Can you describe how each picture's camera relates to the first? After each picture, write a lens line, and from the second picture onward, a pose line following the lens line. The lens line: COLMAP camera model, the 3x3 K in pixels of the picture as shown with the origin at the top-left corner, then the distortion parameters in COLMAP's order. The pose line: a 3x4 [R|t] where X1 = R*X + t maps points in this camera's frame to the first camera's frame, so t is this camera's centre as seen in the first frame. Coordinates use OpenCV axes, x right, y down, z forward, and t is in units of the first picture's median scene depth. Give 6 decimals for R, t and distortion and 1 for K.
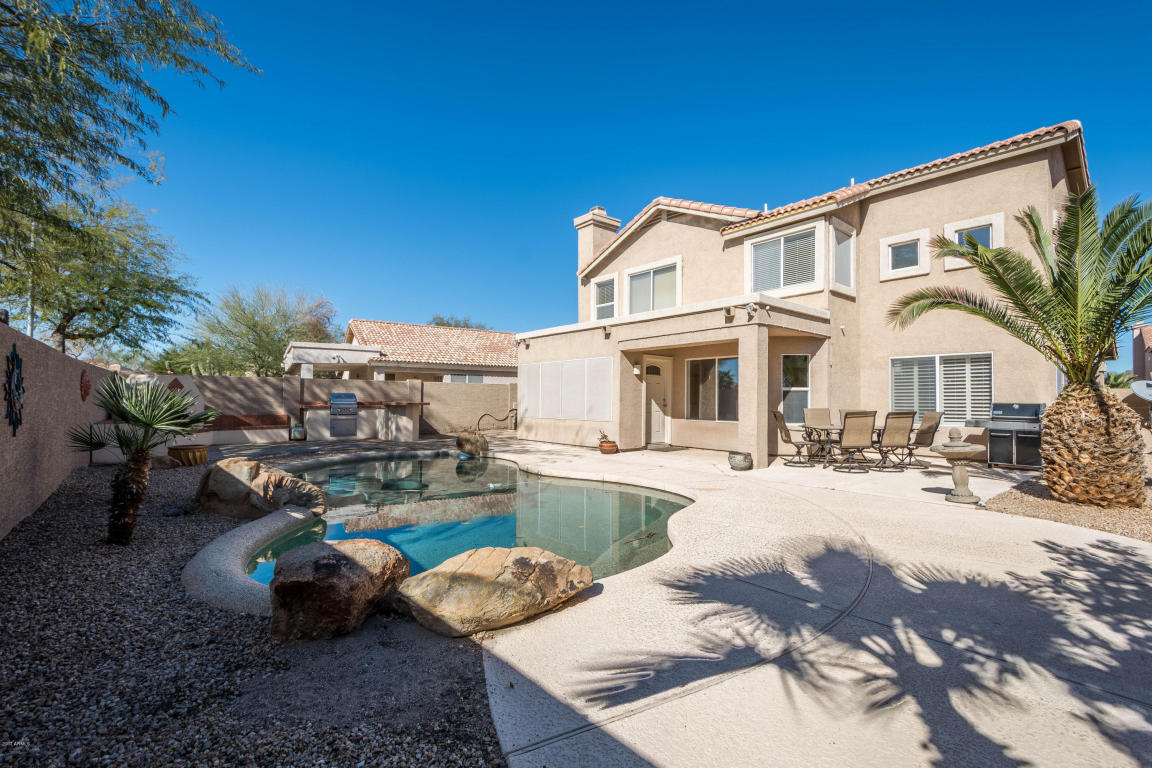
lens RADIAL K [[511.9, 0, 583.6], [0, 511.9, 387.9], [0, 0, 1]] dist [0.003055, -0.000010]
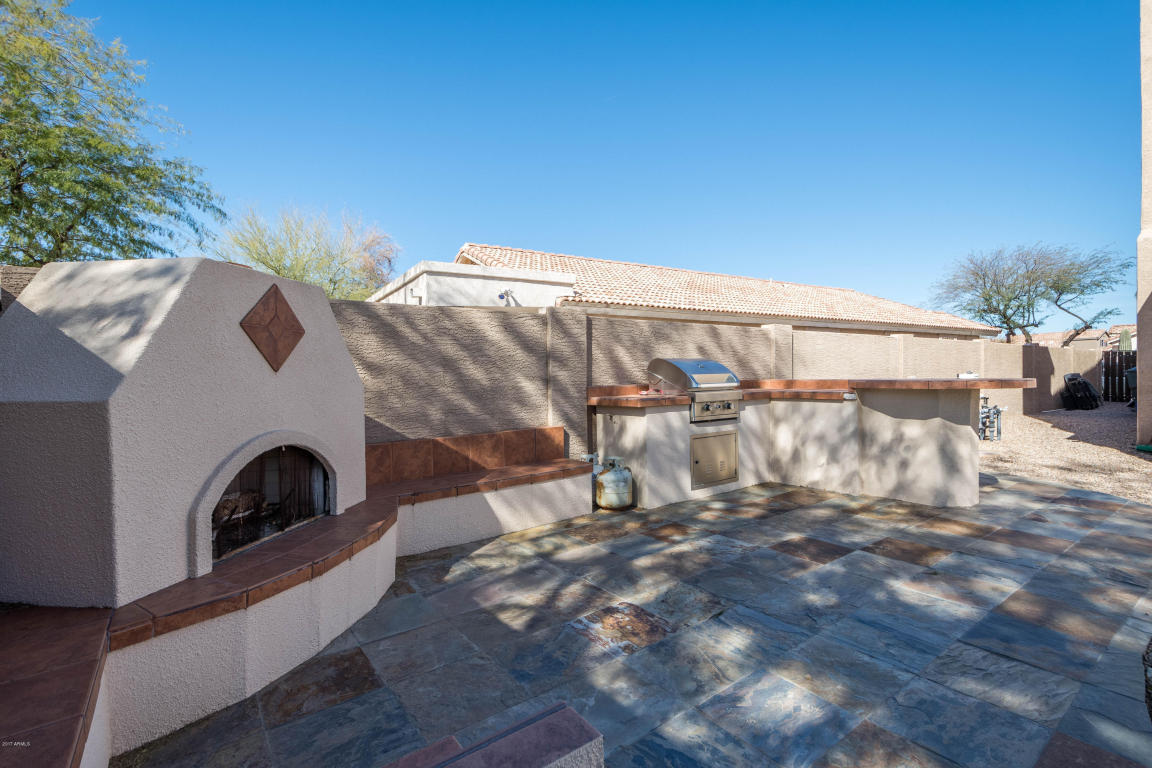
lens RADIAL K [[532.1, 0, 592.5], [0, 532.1, 385.0], [0, 0, 1]] dist [0.003988, 0.000308]
pose [[0.999295, -0.030837, 0.021421, -0.591106], [0.029954, 0.998736, 0.040371, 0.012412], [-0.022639, -0.039701, 0.998955, 0.689826]]
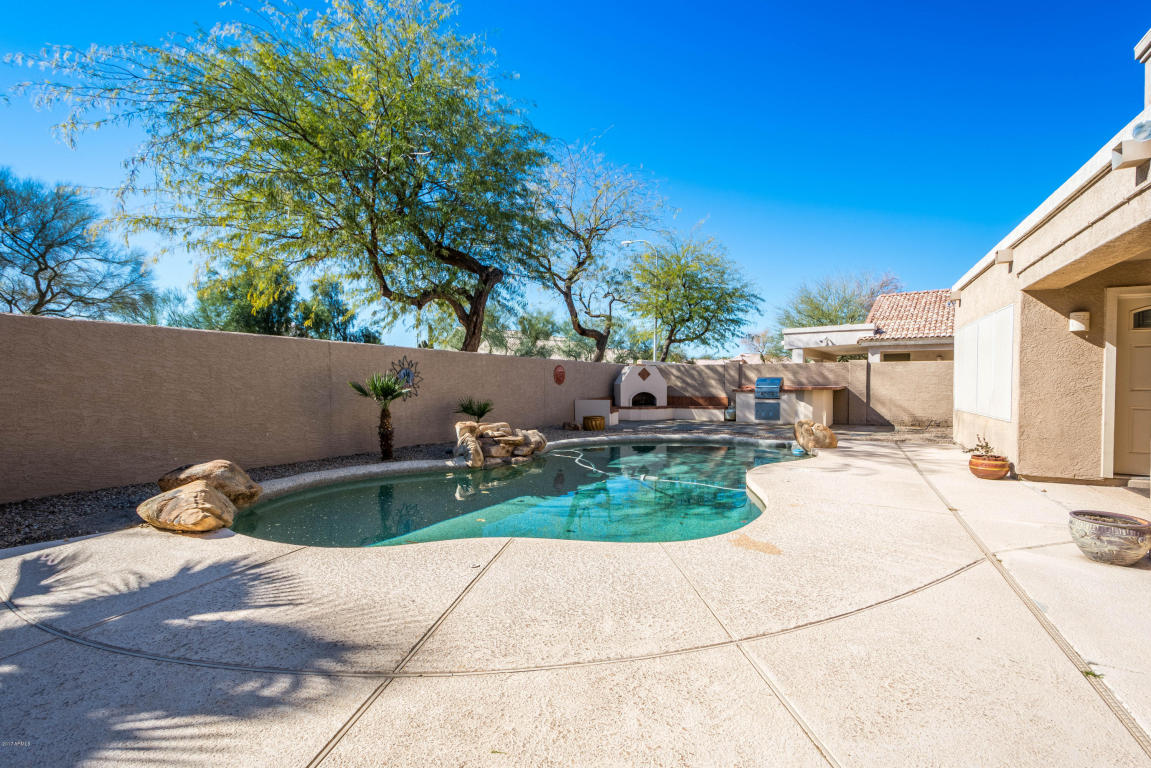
lens RADIAL K [[502.6, 0, 580.1], [0, 502.6, 384.0], [0, 0, 1]] dist [-0.000956, -0.000340]
pose [[0.361269, -0.001858, -0.932460, 0.339375], [0.021314, 0.999753, 0.006266, 0.010120], [0.932218, -0.022139, 0.361220, 0.322415]]
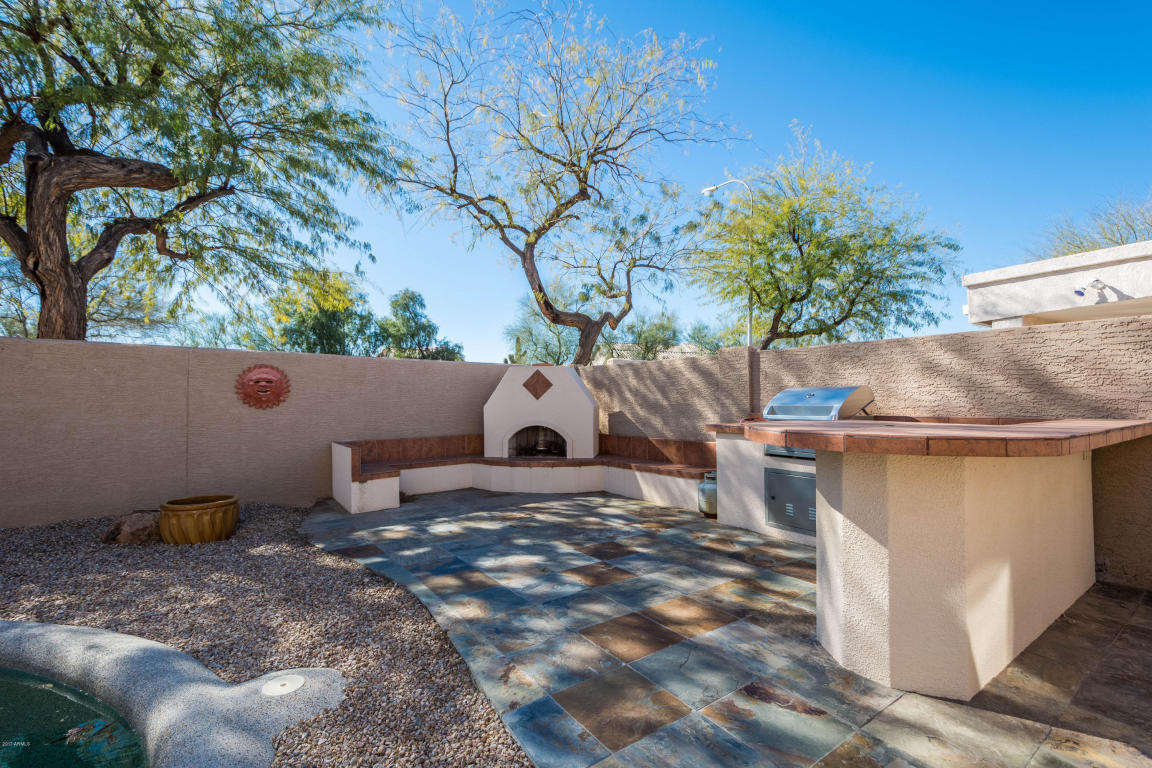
lens RADIAL K [[511.9, 0, 583.6], [0, 511.9, 387.9], [0, 0, 1]] dist [0.003055, -0.000010]
pose [[0.006100, -0.033270, -0.999428, -0.176539], [0.022988, 0.999187, -0.033122, 0.018559], [0.999717, -0.022773, 0.006860, 0.925541]]
